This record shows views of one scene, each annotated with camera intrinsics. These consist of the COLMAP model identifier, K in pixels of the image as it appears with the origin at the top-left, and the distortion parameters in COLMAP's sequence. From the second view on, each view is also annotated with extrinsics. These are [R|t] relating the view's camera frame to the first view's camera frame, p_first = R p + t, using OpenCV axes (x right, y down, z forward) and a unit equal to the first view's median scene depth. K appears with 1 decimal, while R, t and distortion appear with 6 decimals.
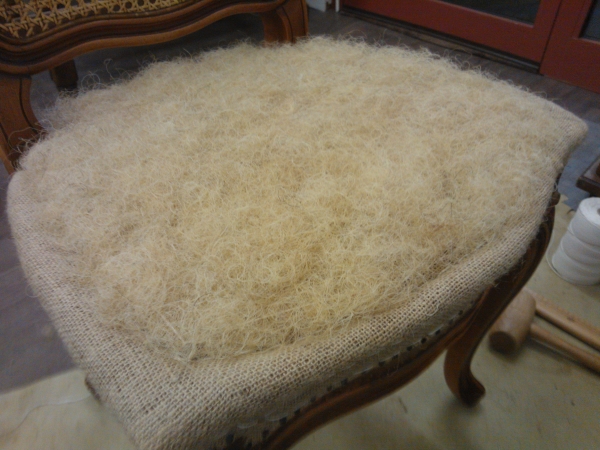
lens RADIAL K [[514.6, 0, 300.0], [0, 514.6, 225.0], [0, 0, 1]] dist [-0.013681, -0.052026]
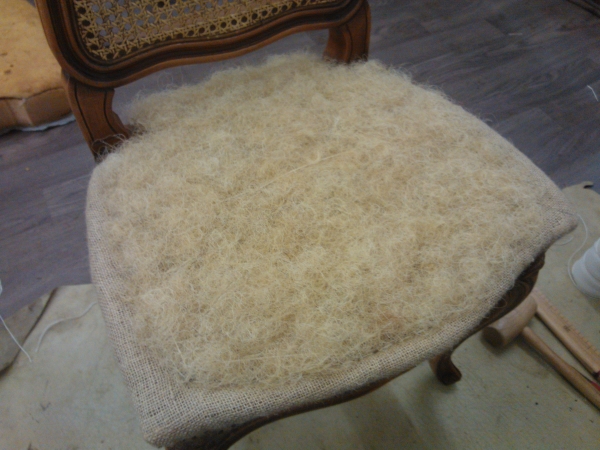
lens RADIAL K [[514.6, 0, 300.0], [0, 514.6, 225.0], [0, 0, 1]] dist [-0.013681, -0.052026]
pose [[0.971171, 0.211014, -0.110905, 0.108681], [-0.181135, 0.955668, 0.232141, -0.355286], [0.154973, -0.205360, 0.966339, -0.185024]]
